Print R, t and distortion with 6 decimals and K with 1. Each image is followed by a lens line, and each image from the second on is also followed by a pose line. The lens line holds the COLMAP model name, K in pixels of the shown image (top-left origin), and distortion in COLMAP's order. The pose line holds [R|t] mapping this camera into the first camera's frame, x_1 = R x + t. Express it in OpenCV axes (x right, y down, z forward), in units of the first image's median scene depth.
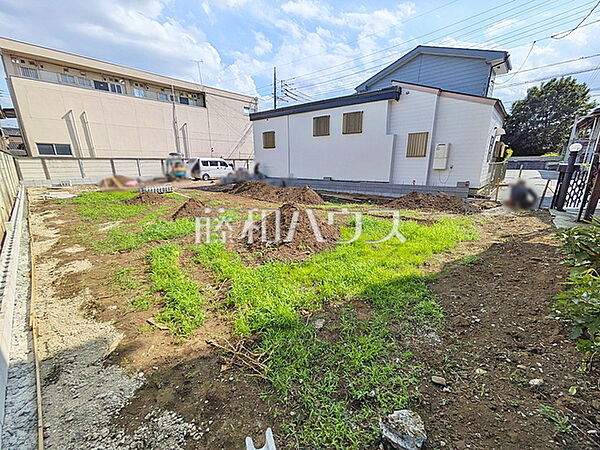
lens RADIAL K [[238.0, 0, 300.0], [0, 238.0, 225.0], [0, 0, 1]] dist [0.000927, 0.000058]
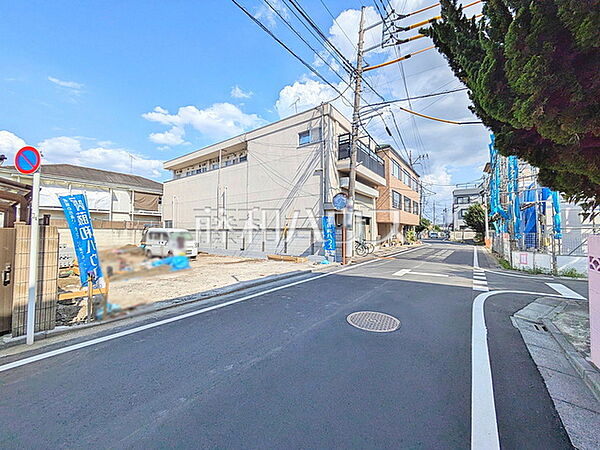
lens RADIAL K [[238.0, 0, 300.0], [0, 238.0, 225.0], [0, 0, 1]] dist [0.000927, 0.000058]
pose [[0.103272, -0.037360, -0.993951, 0.344642], [-0.237858, 0.969373, -0.061149, -0.305804], [0.965794, 0.242734, 0.091223, 1.173365]]
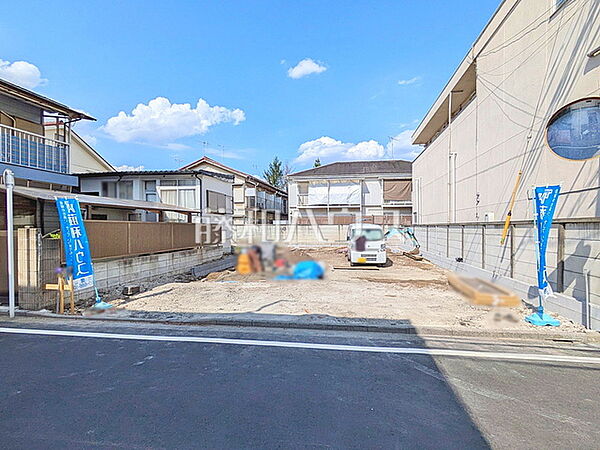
lens RADIAL K [[315.0, 0, 304.3], [0, 315.0, 228.5], [0, 0, 1]] dist [0.001478, 0.000523]
pose [[-0.832453, -0.003585, -0.554084, 0.130778], [-0.136582, 0.970451, 0.198922, -0.356059], [0.536999, 0.241271, -0.808345, 1.355774]]
